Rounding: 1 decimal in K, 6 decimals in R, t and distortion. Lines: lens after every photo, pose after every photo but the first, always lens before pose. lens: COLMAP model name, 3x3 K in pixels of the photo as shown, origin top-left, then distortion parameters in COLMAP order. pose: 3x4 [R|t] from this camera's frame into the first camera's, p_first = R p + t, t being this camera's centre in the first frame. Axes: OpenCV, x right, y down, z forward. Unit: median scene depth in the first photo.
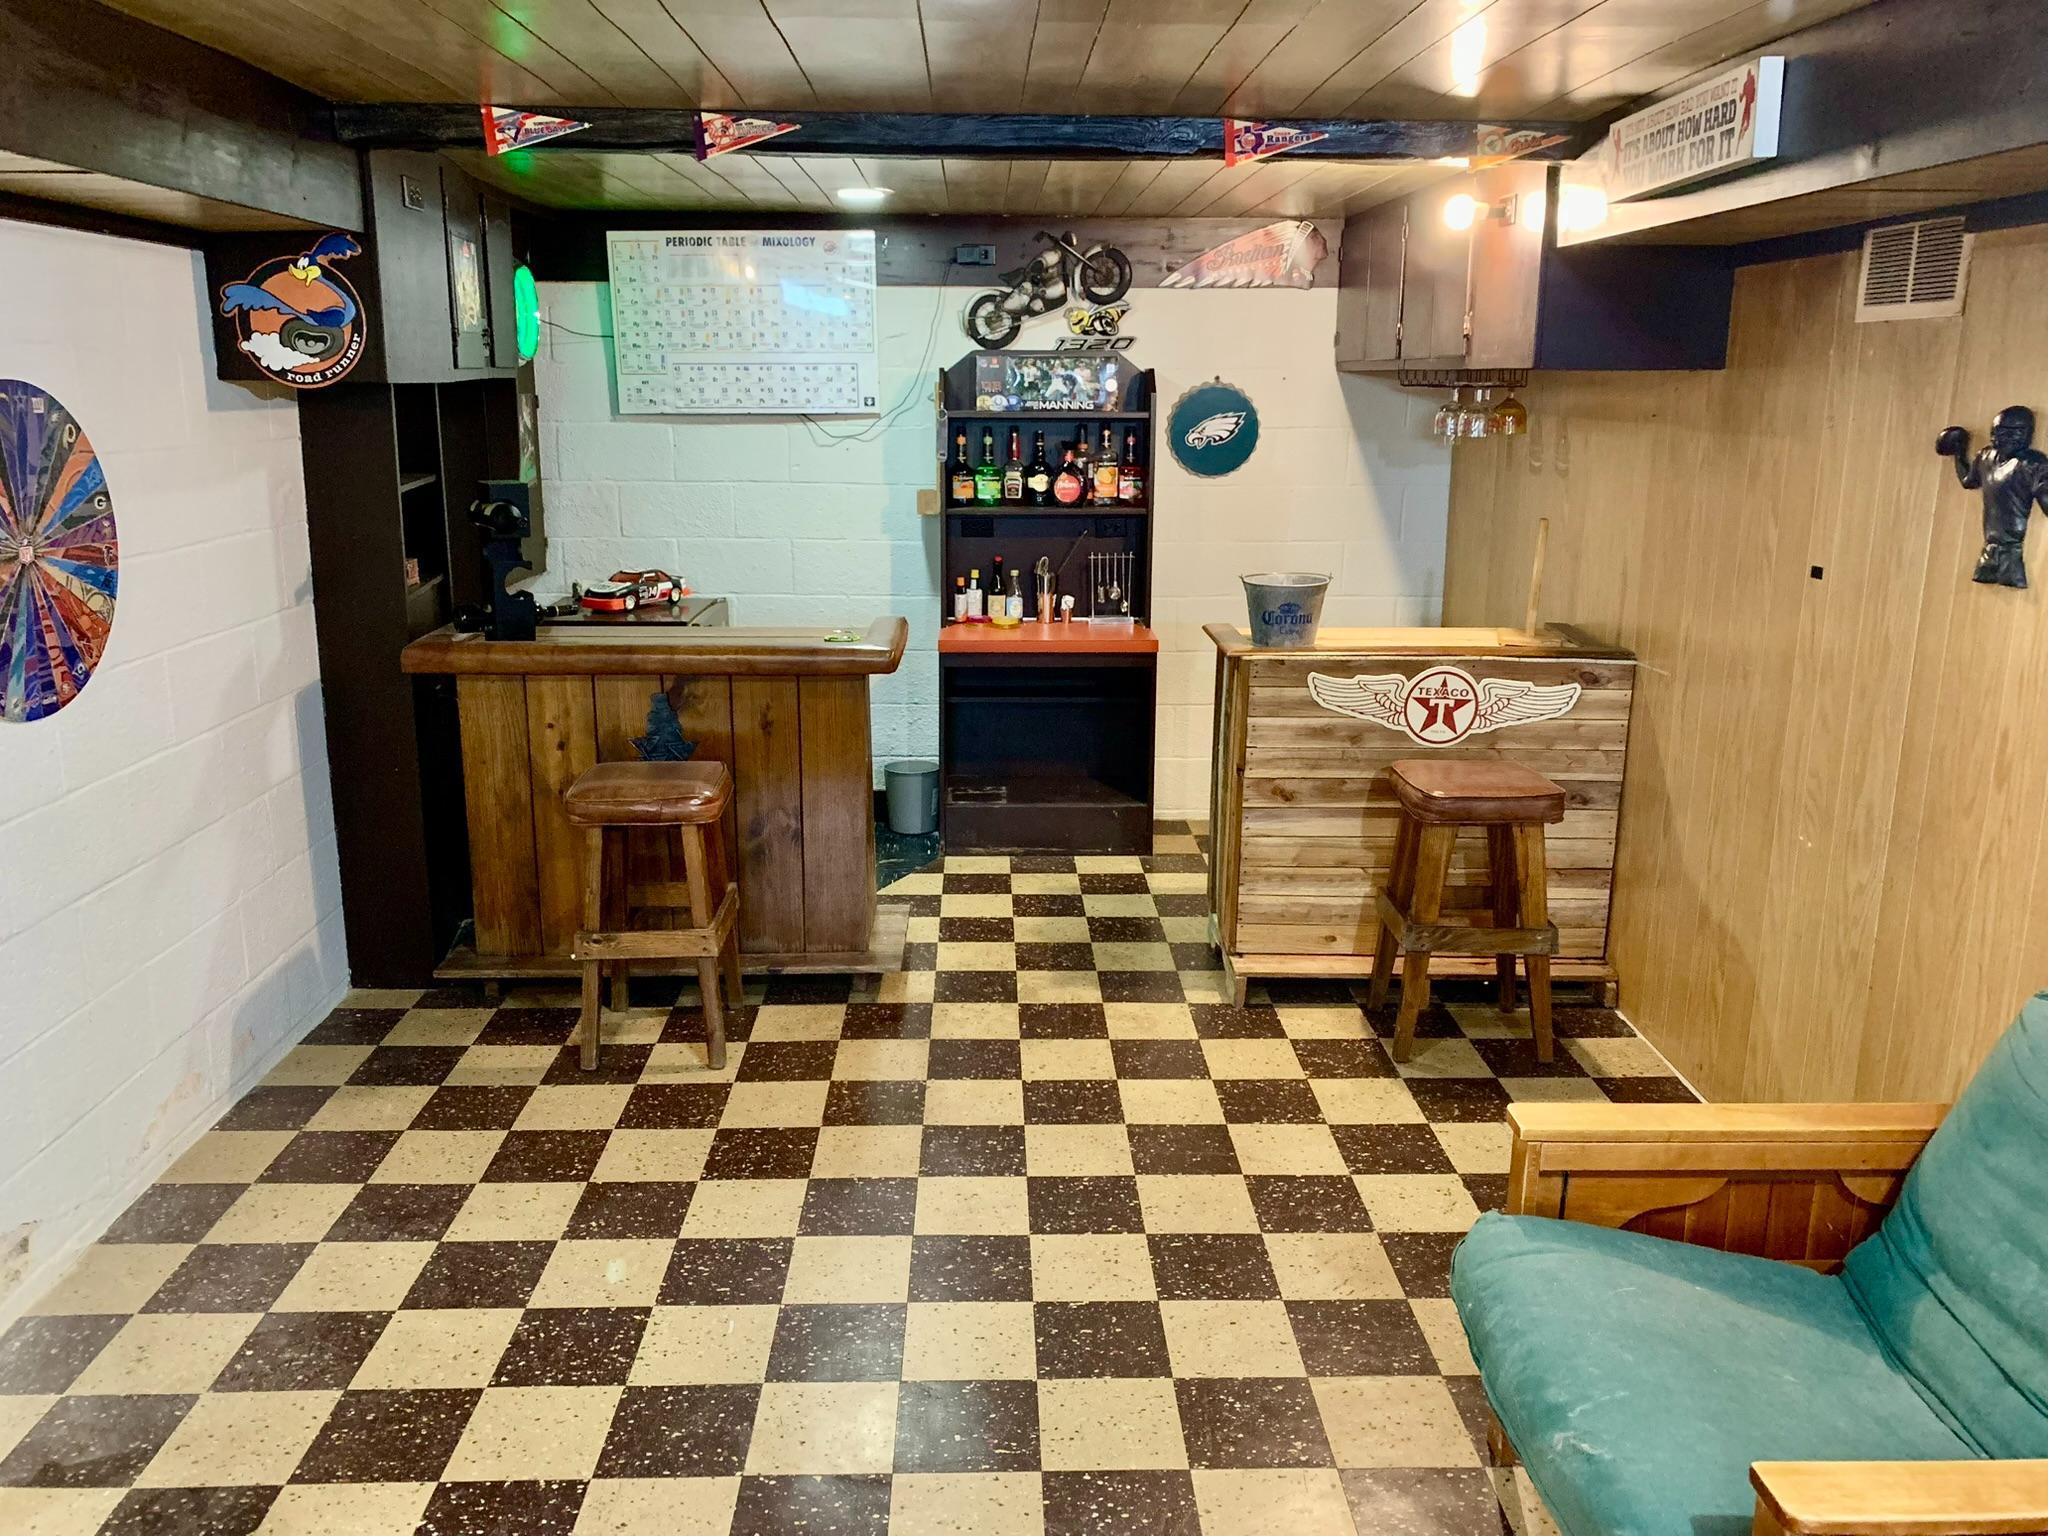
lens RADIAL K [[1573.0, 0, 1028.8], [0, 1573.0, 774.9], [0, 0, 1]] dist [0.032310, -0.041966]
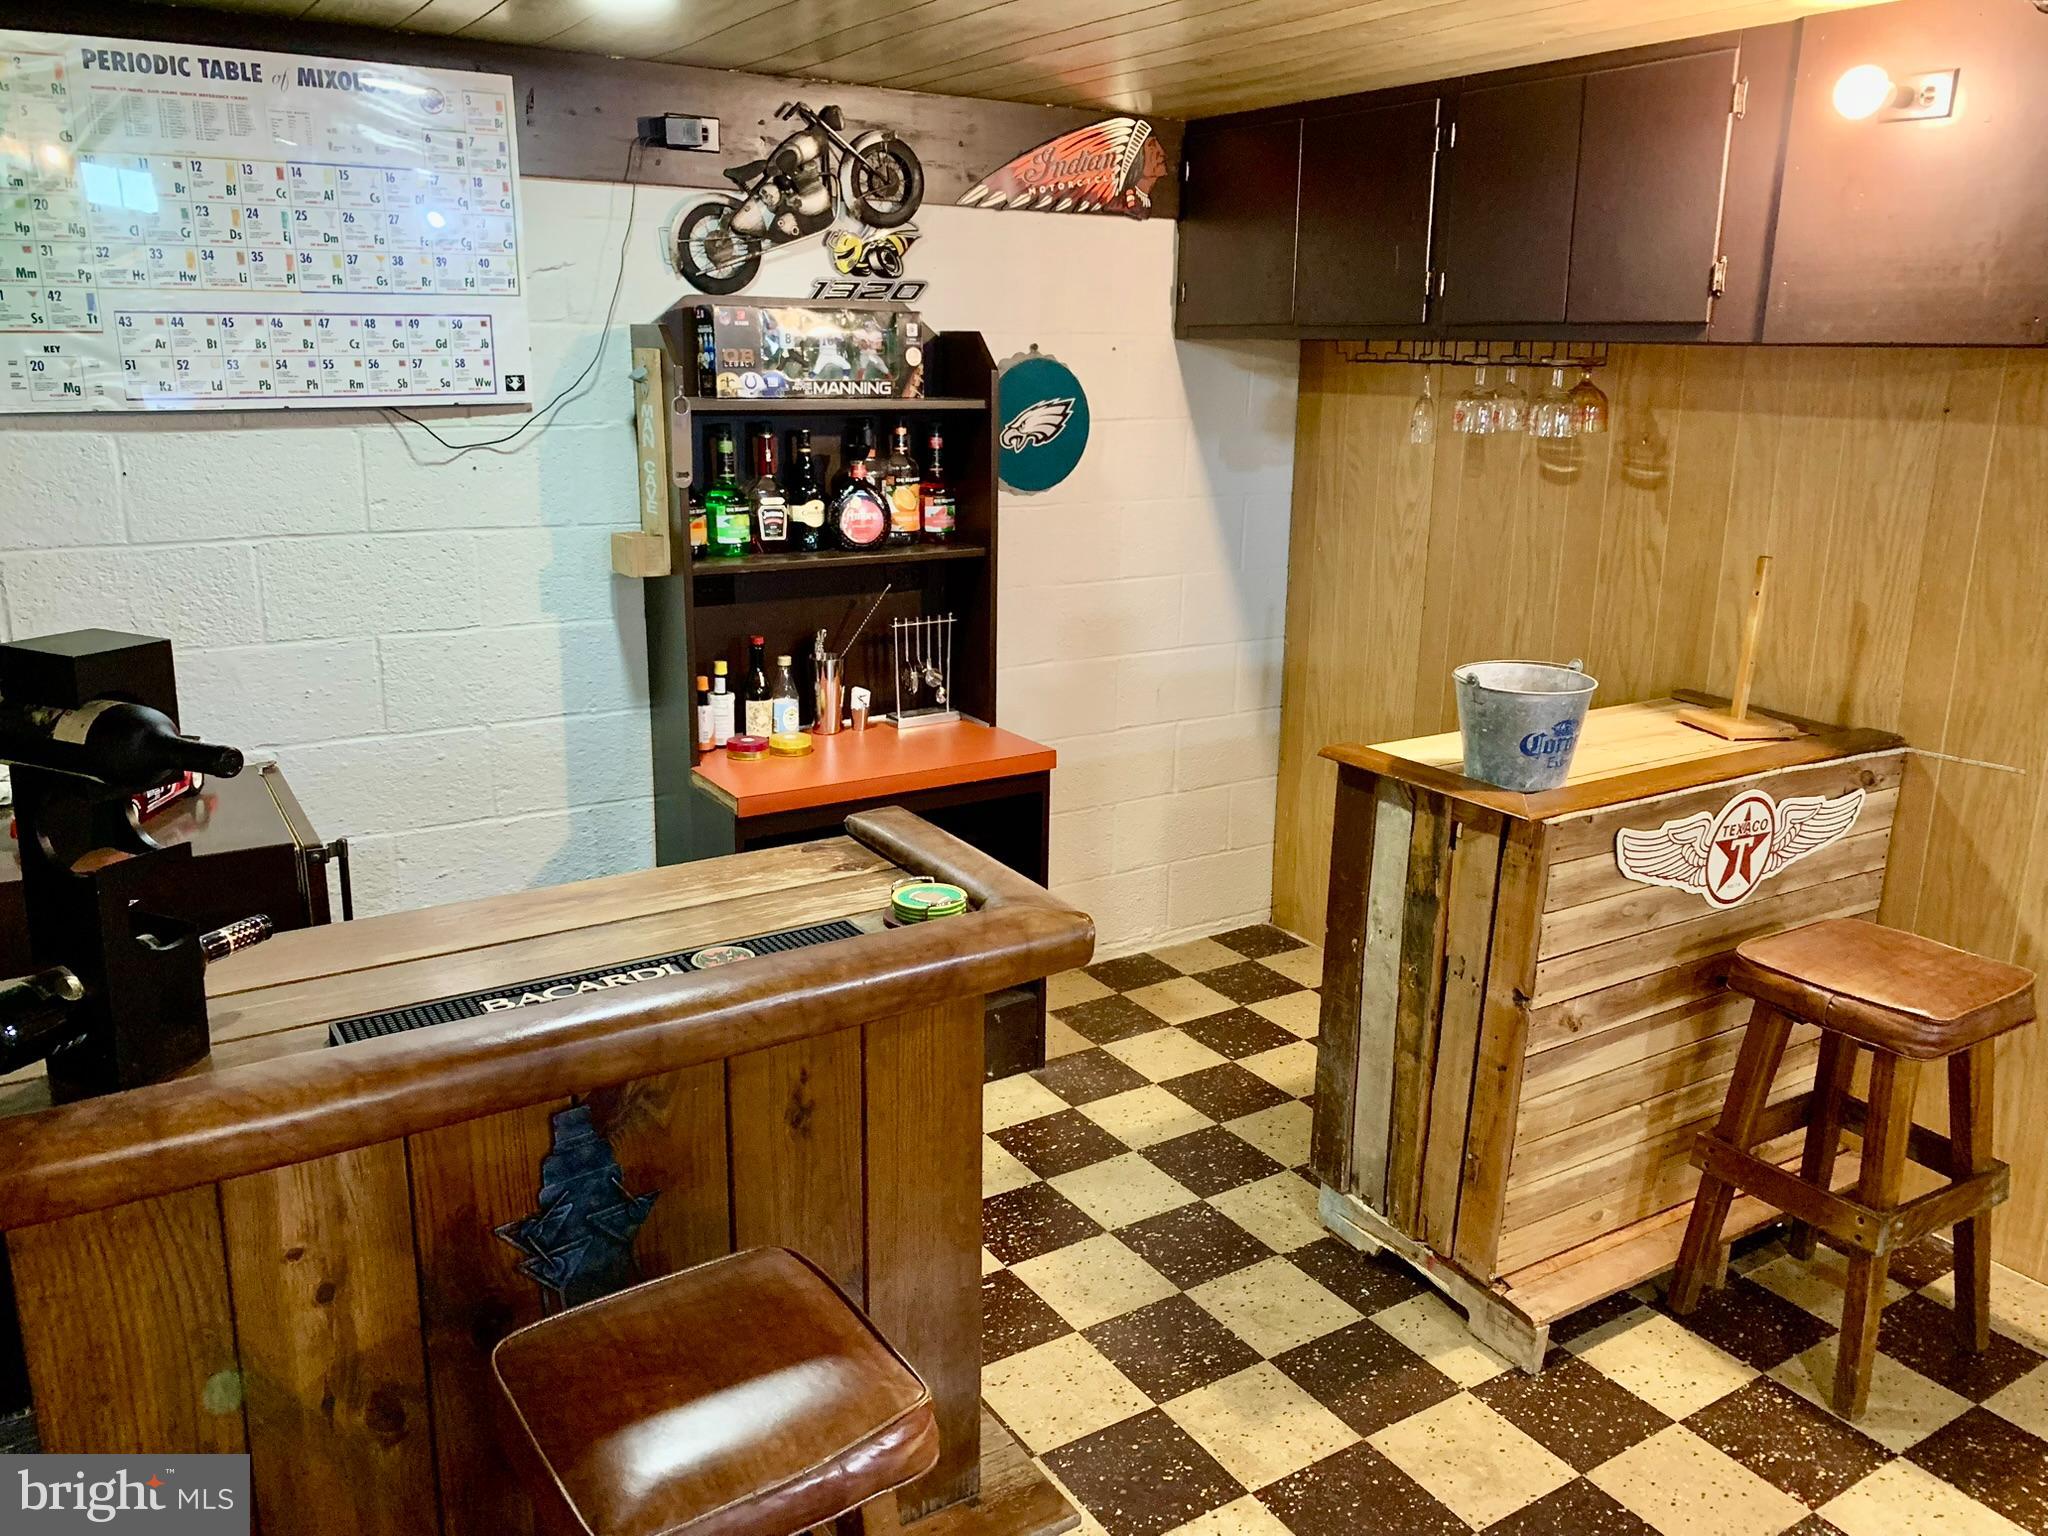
lens RADIAL K [[1573.0, 0, 1025.8], [0, 1573.0, 754.1], [0, 0, 1]] dist [0.032310, -0.041966]
pose [[0.857897, -0.123649, 0.498722, -0.244470], [0.116311, 0.992151, 0.045908, -0.111602], [-0.500485, 0.018622, 0.865545, 0.427674]]
